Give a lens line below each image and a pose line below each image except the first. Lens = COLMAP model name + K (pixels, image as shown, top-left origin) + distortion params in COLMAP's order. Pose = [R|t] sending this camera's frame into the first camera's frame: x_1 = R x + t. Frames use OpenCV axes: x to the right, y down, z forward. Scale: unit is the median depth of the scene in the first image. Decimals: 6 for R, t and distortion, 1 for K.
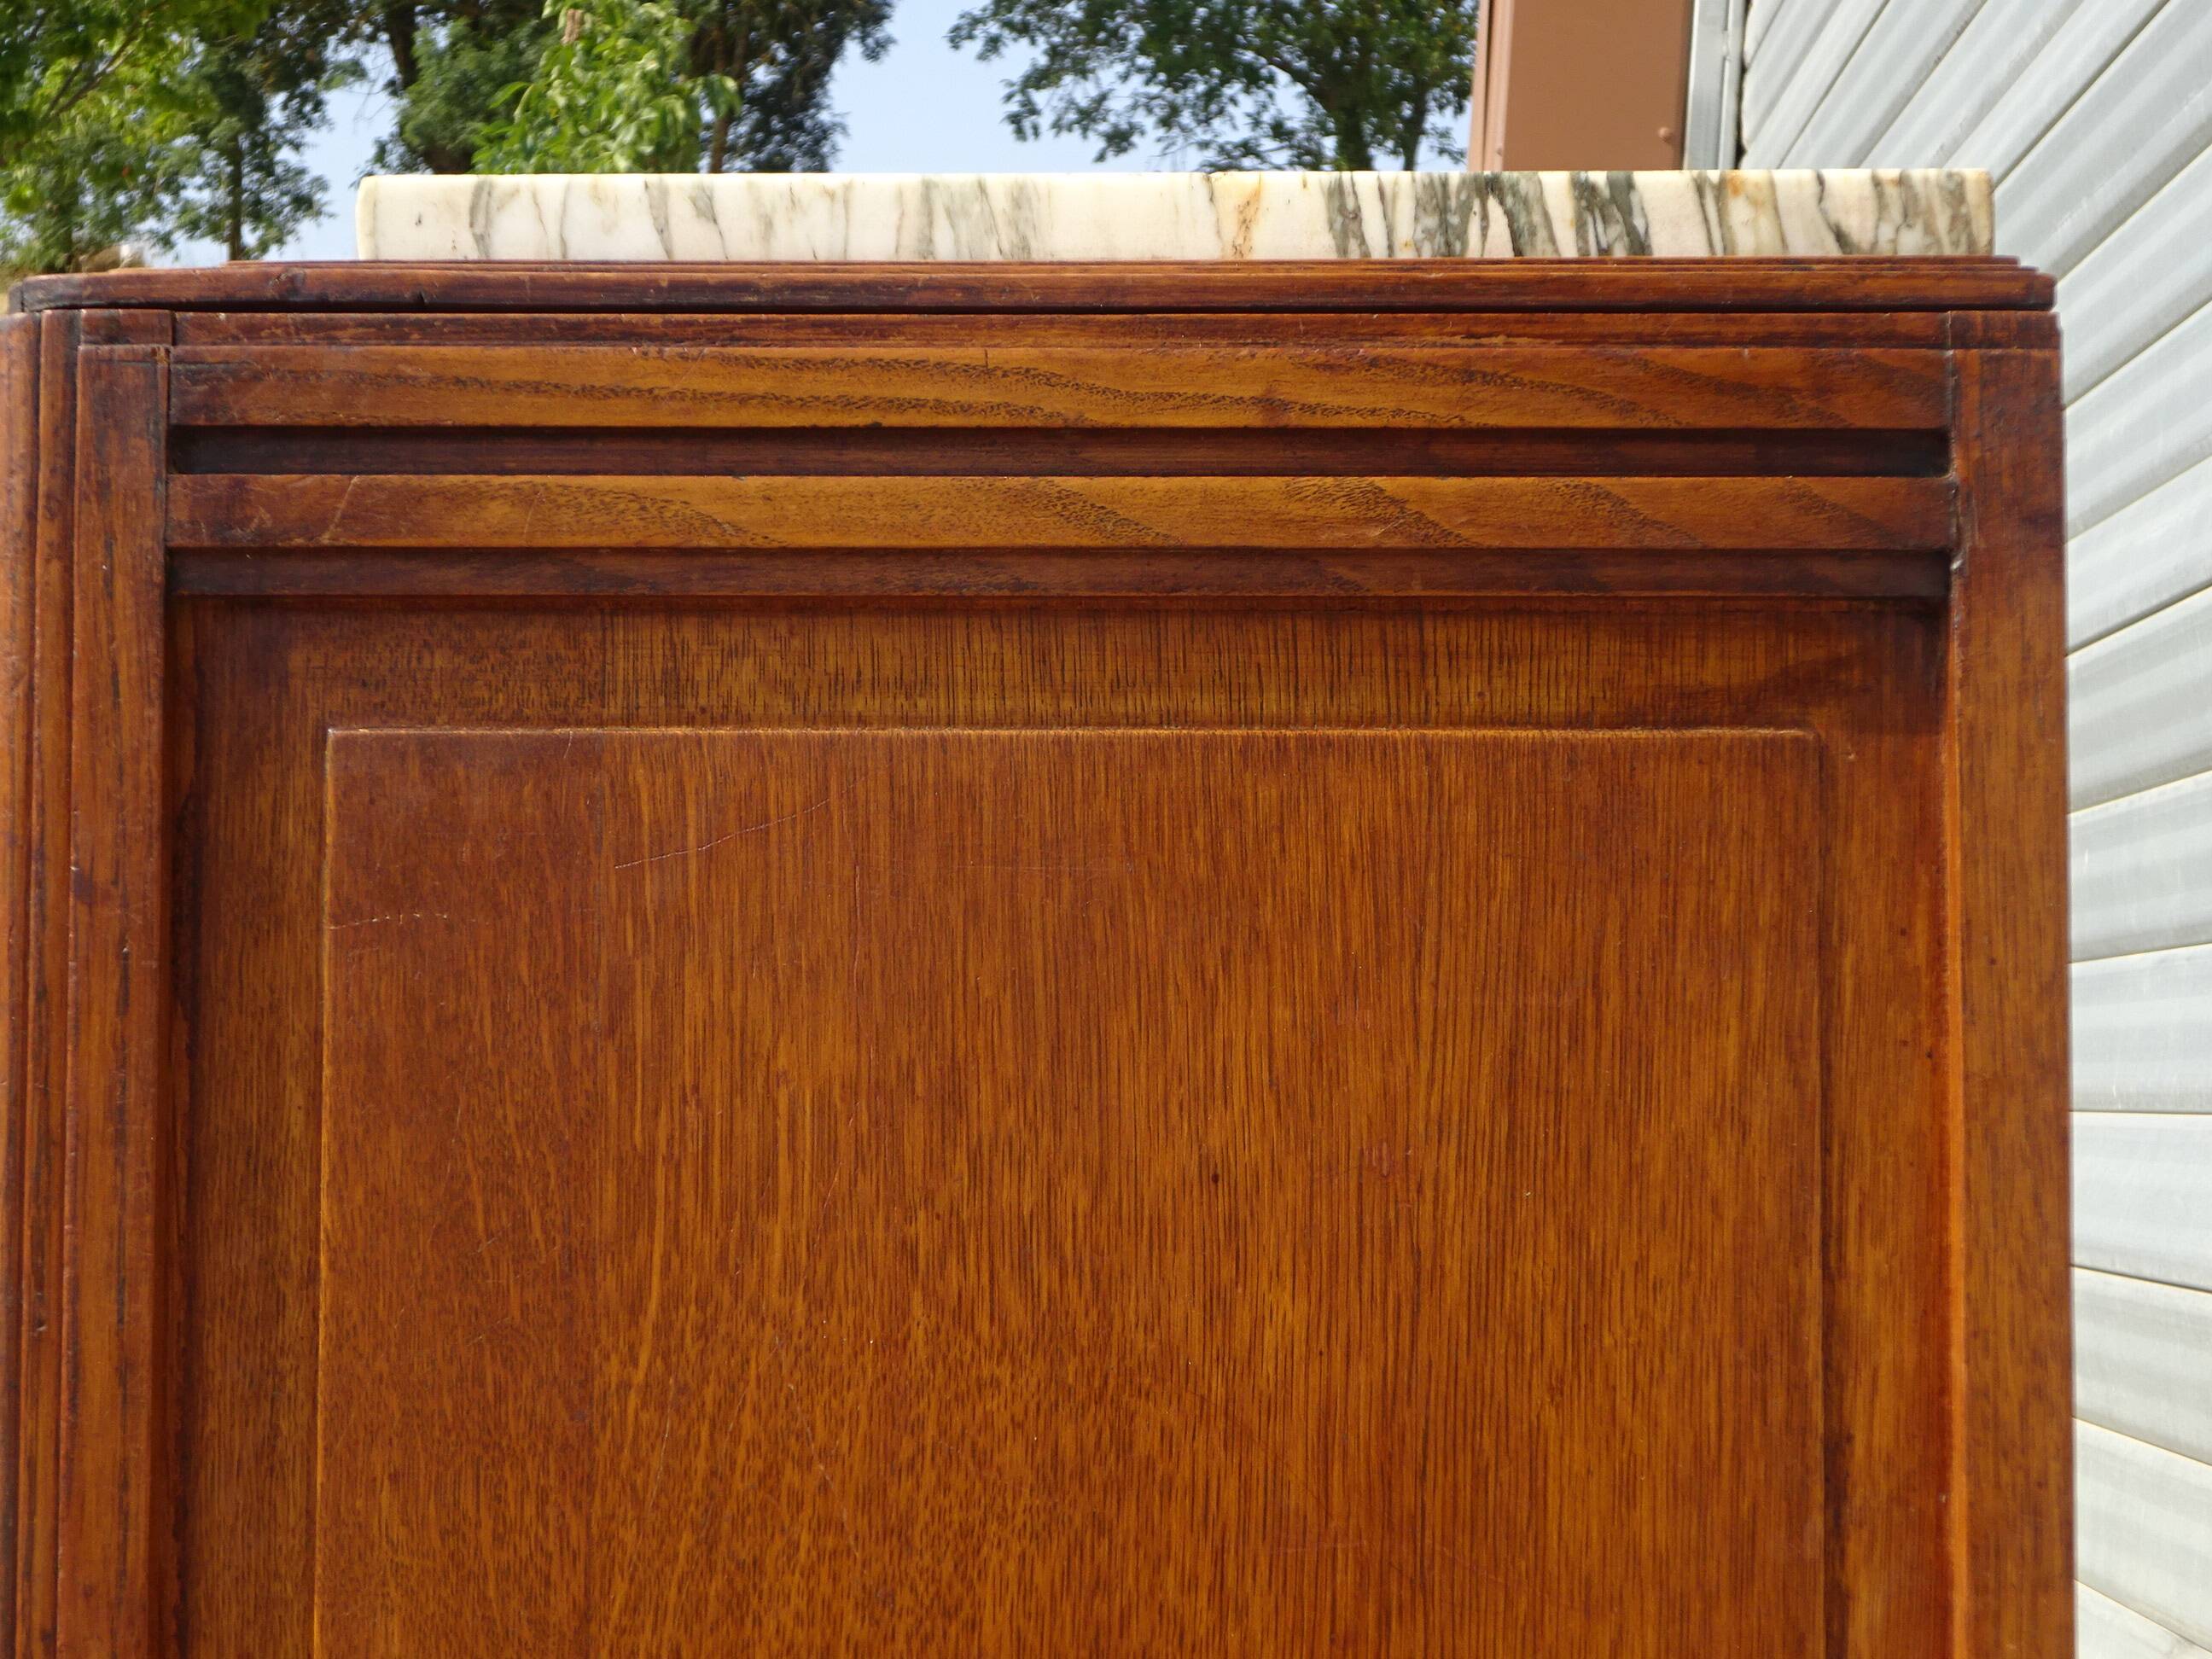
lens RADIAL K [[4219.7, 0, 1112.1], [0, 4219.7, 853.5], [0, 0, 1]] dist [0.019519, 0.000000]
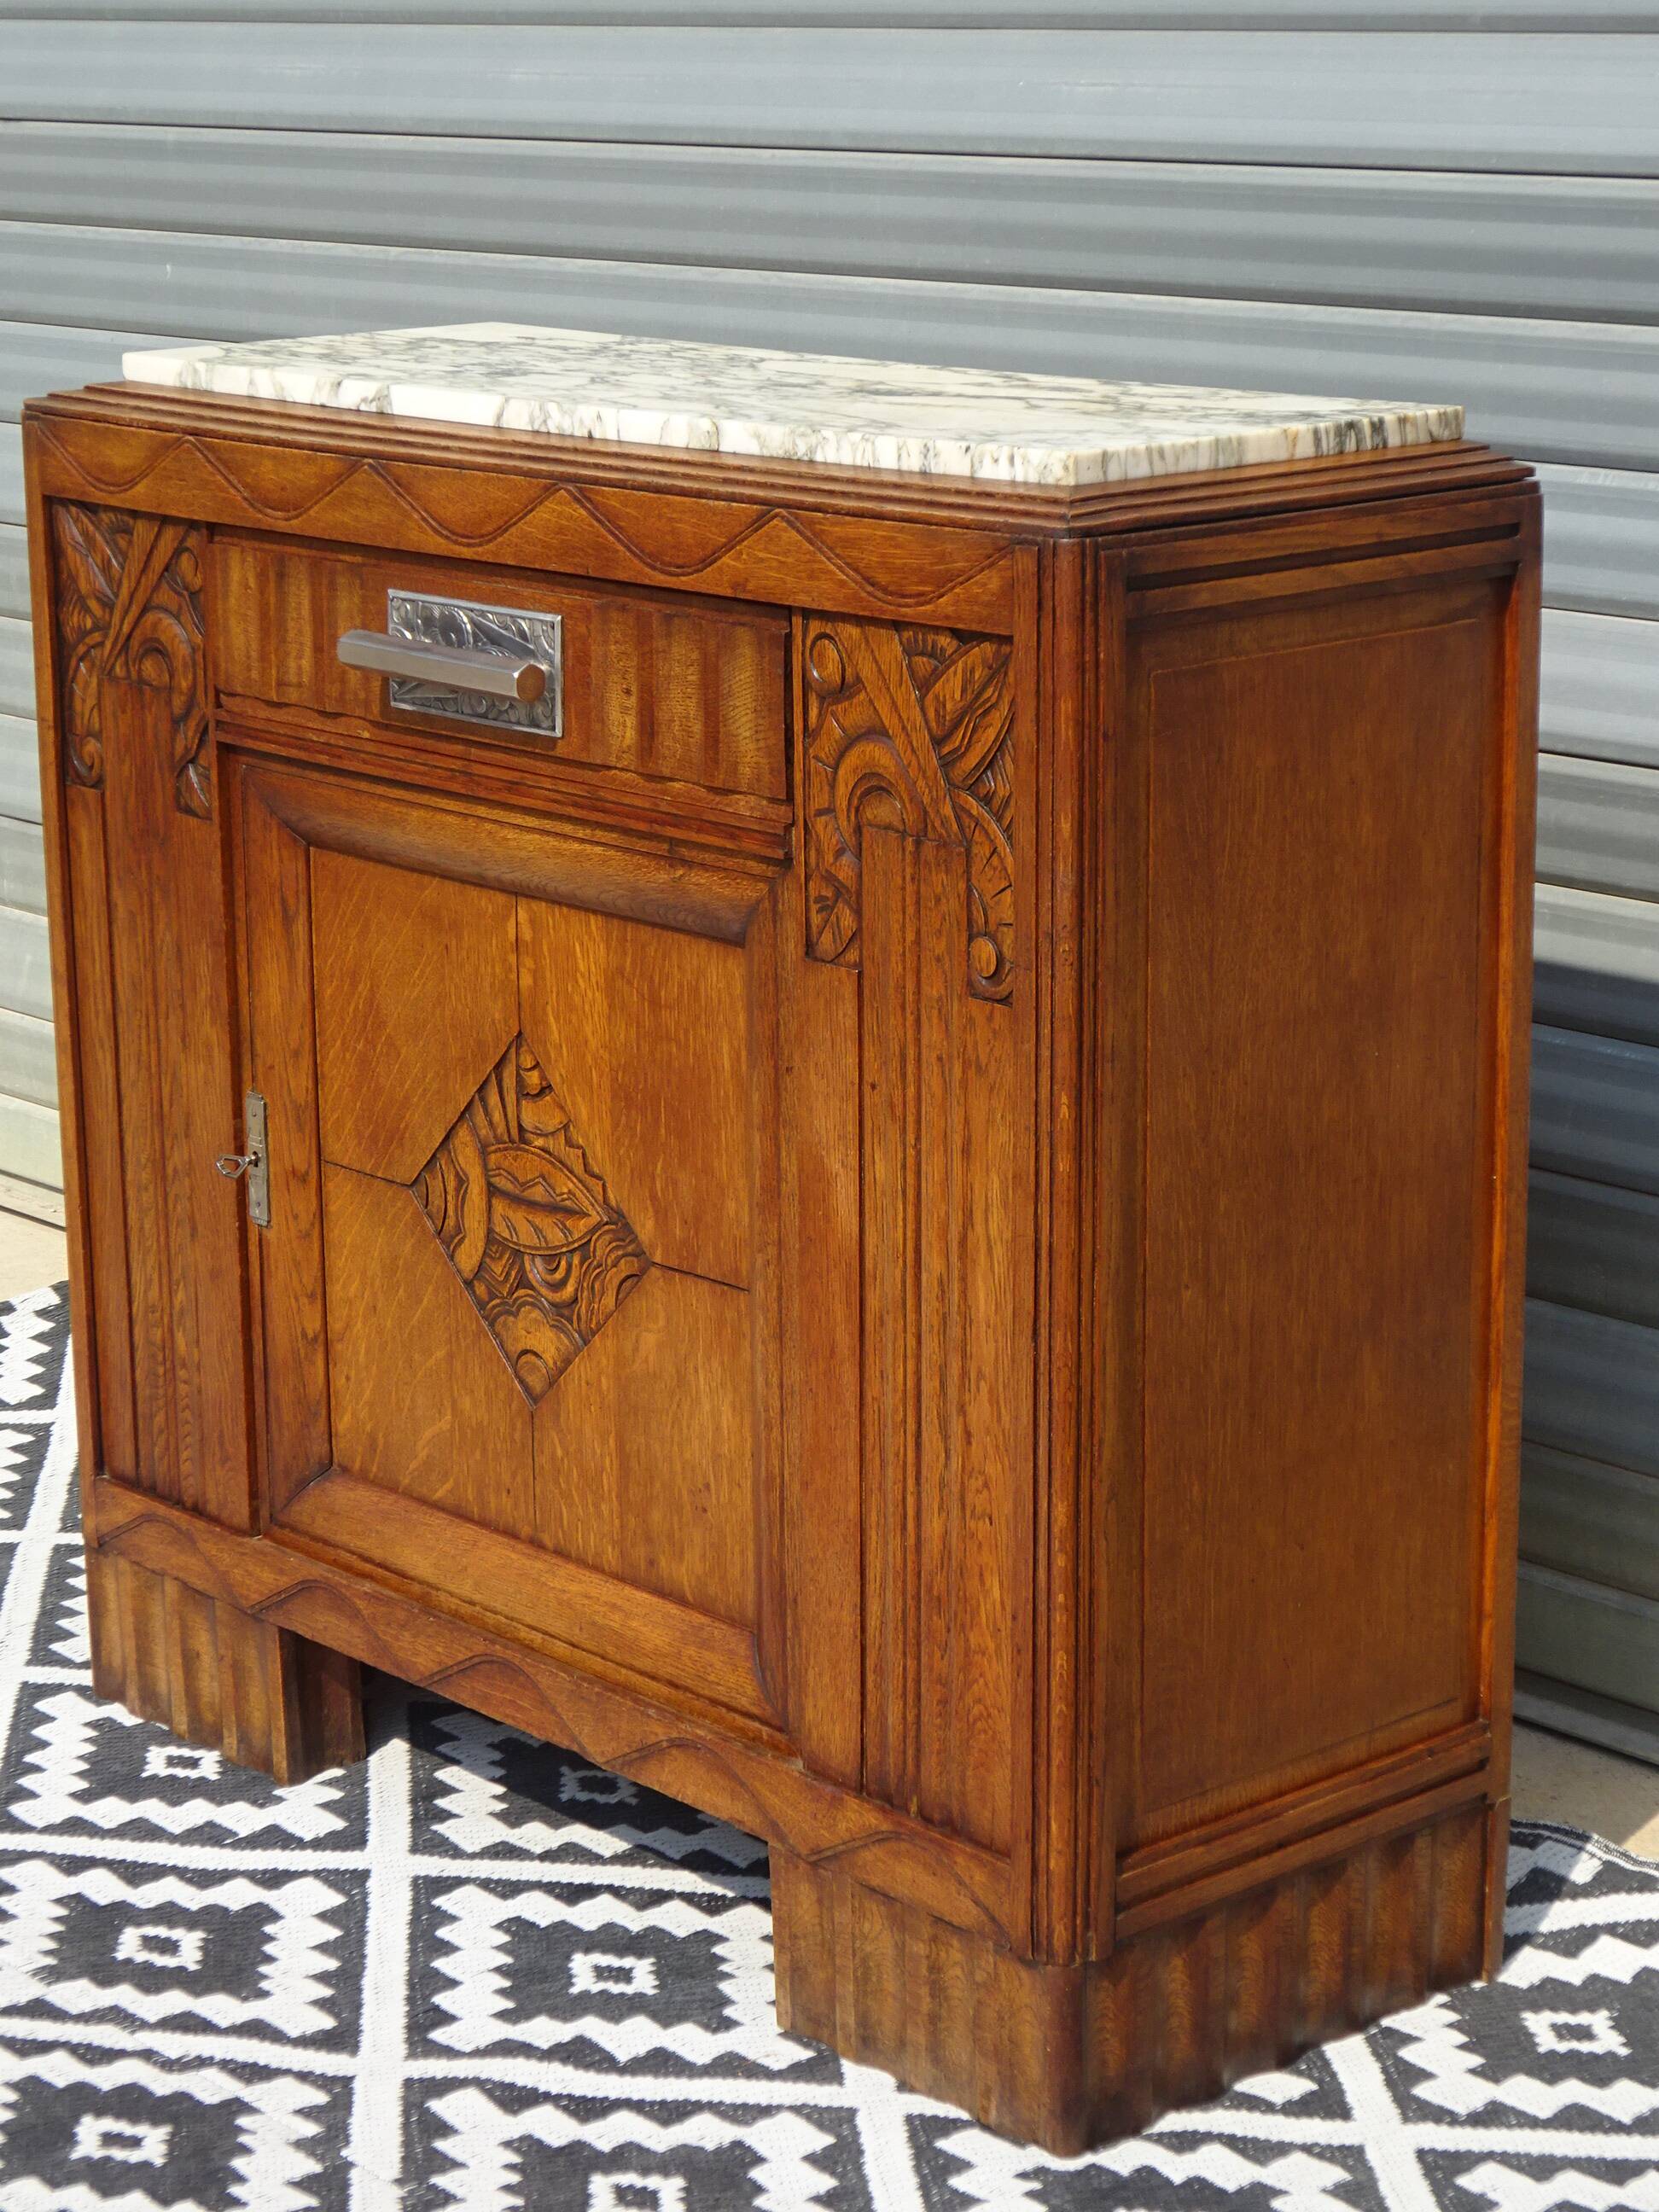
lens RADIAL K [[4713.4, 0, 809.1], [0, 4713.4, 1112.6], [0, 0, 1]] dist [0.005164, 0.000000]
pose [[0.733658, -0.178044, 0.655779, -2.593593], [-0.021564, 0.958477, 0.284352, -0.670230], [-0.679176, -0.222759, 0.699356, -1.214497]]
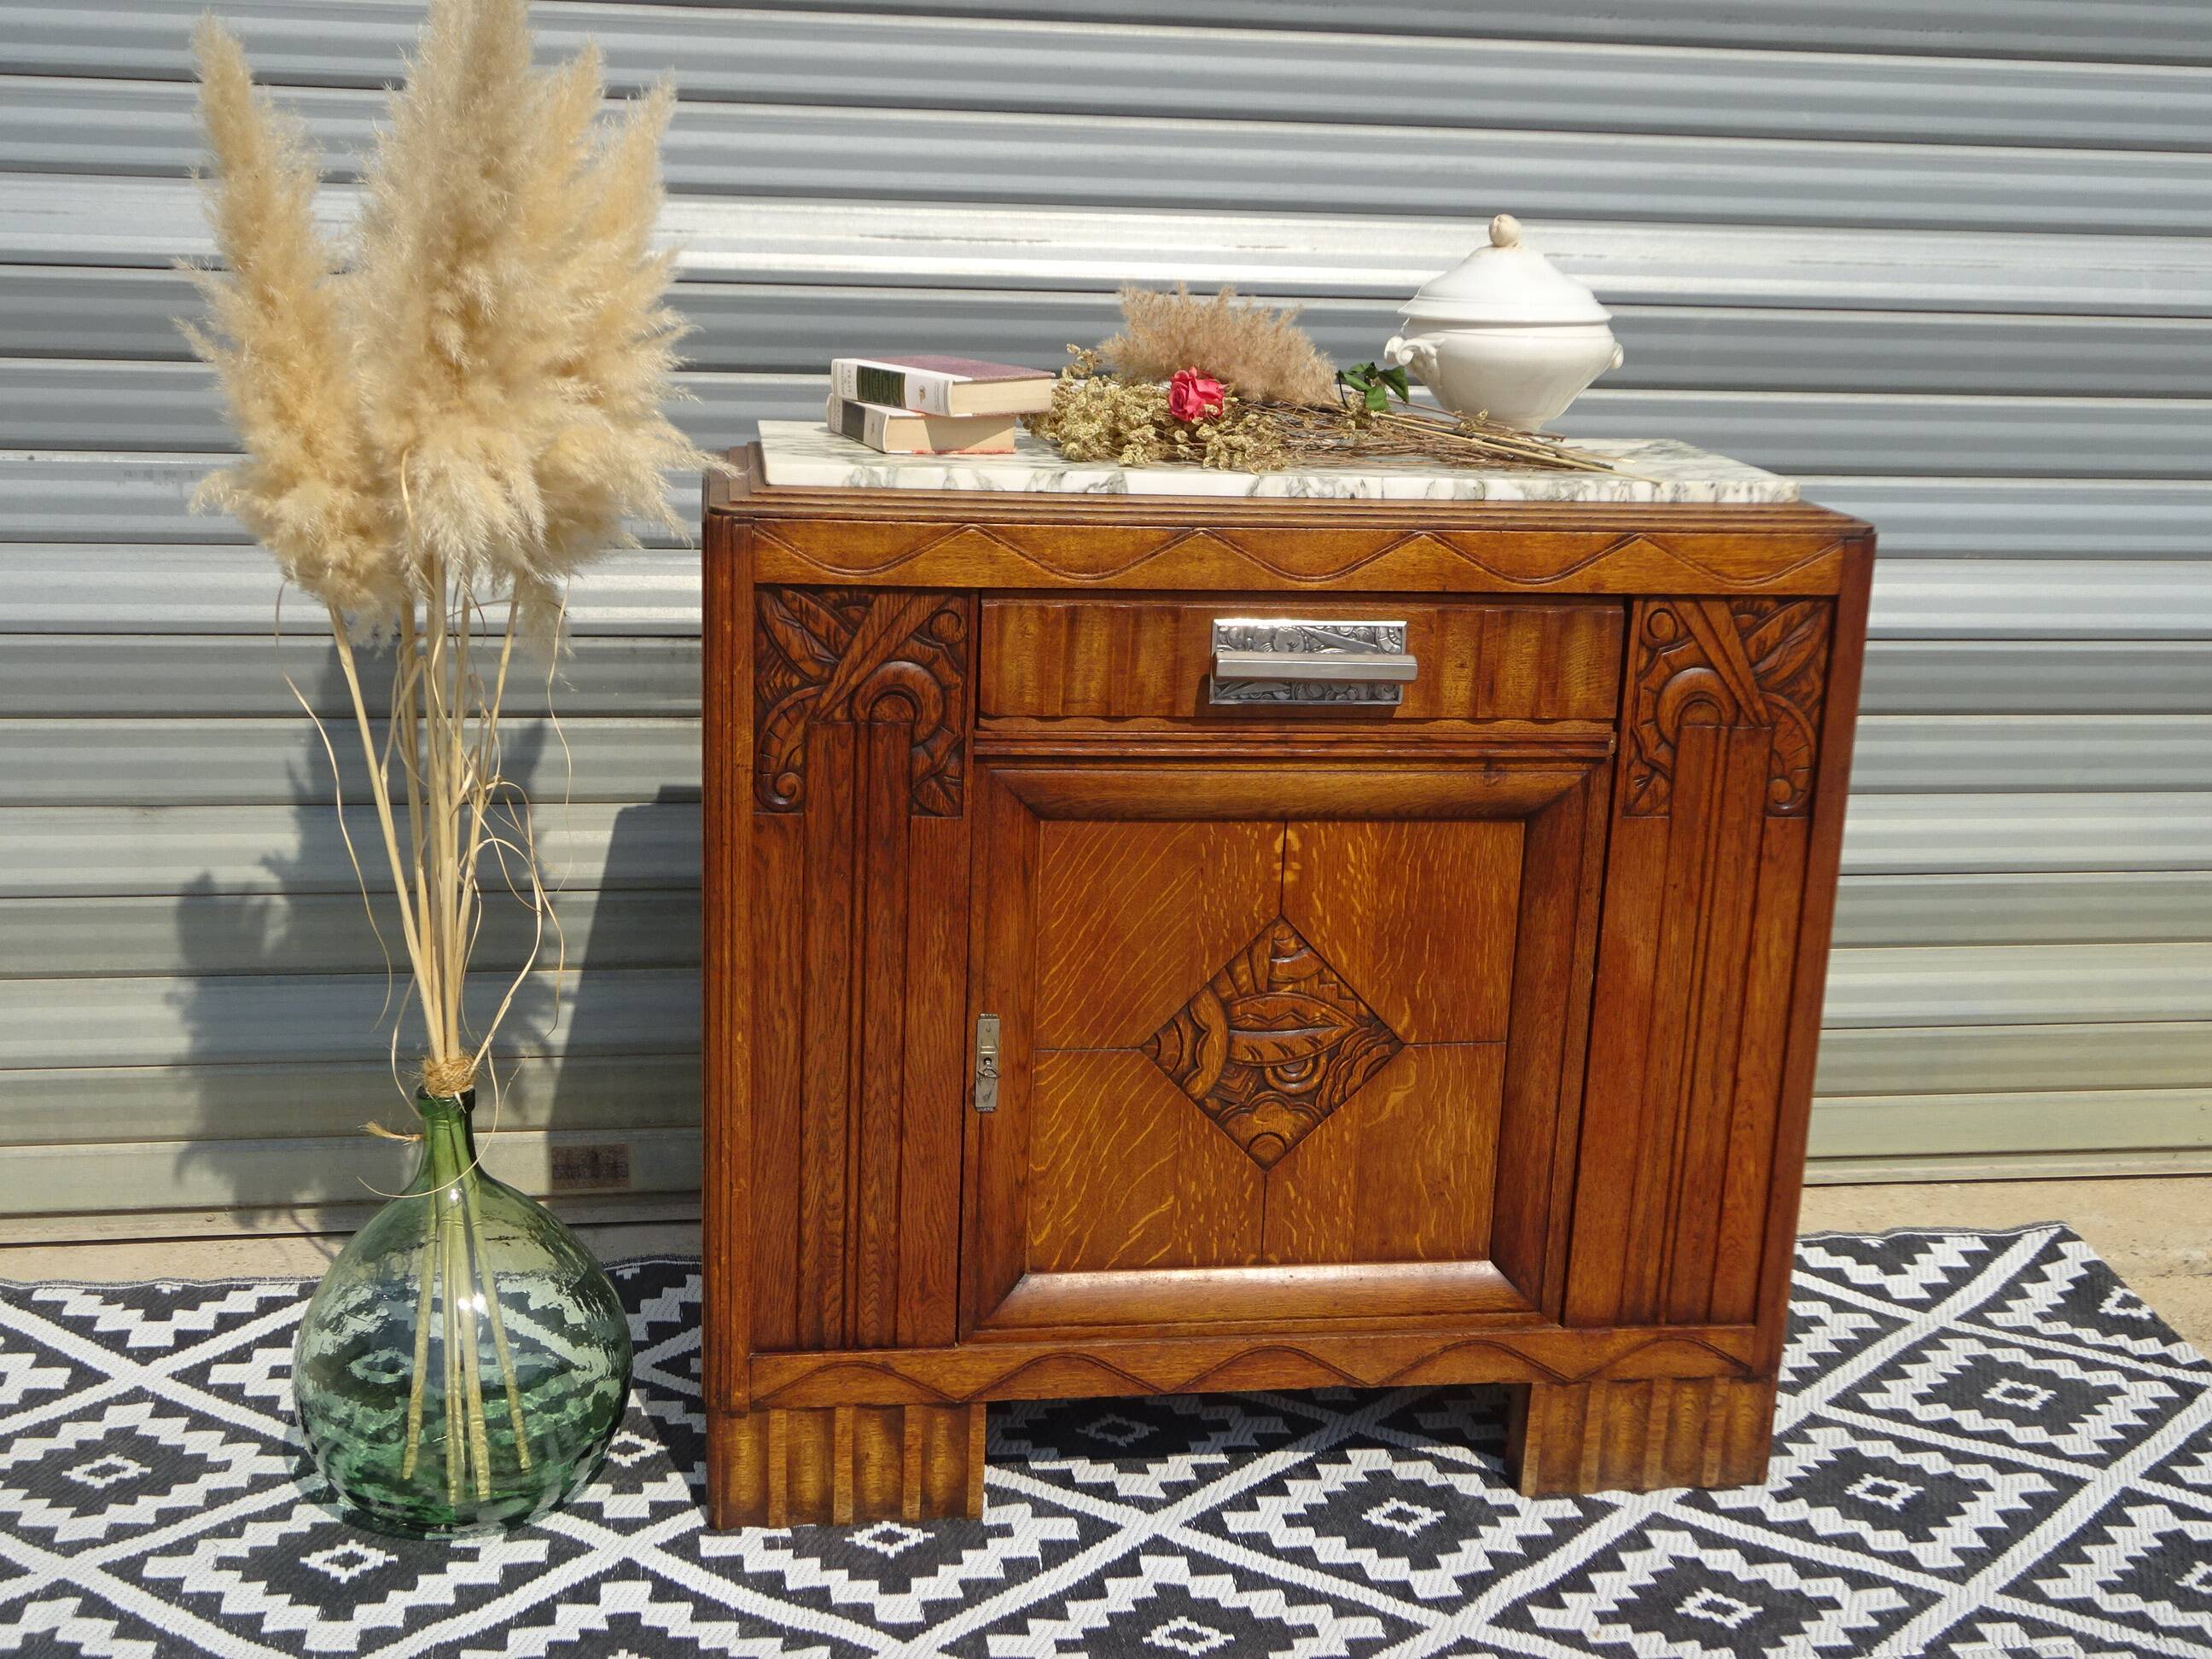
lens RADIAL K [[2692.1, 0, 1109.5], [0, 2692.1, 839.1], [0, 0, 1]] dist [-0.000664, 0.000000]
pose [[-0.174257, -0.264200, 0.948595, -3.162941], [-0.091113, 0.963528, 0.251621, -0.493310], [-0.980476, -0.042582, -0.191974, 2.471483]]
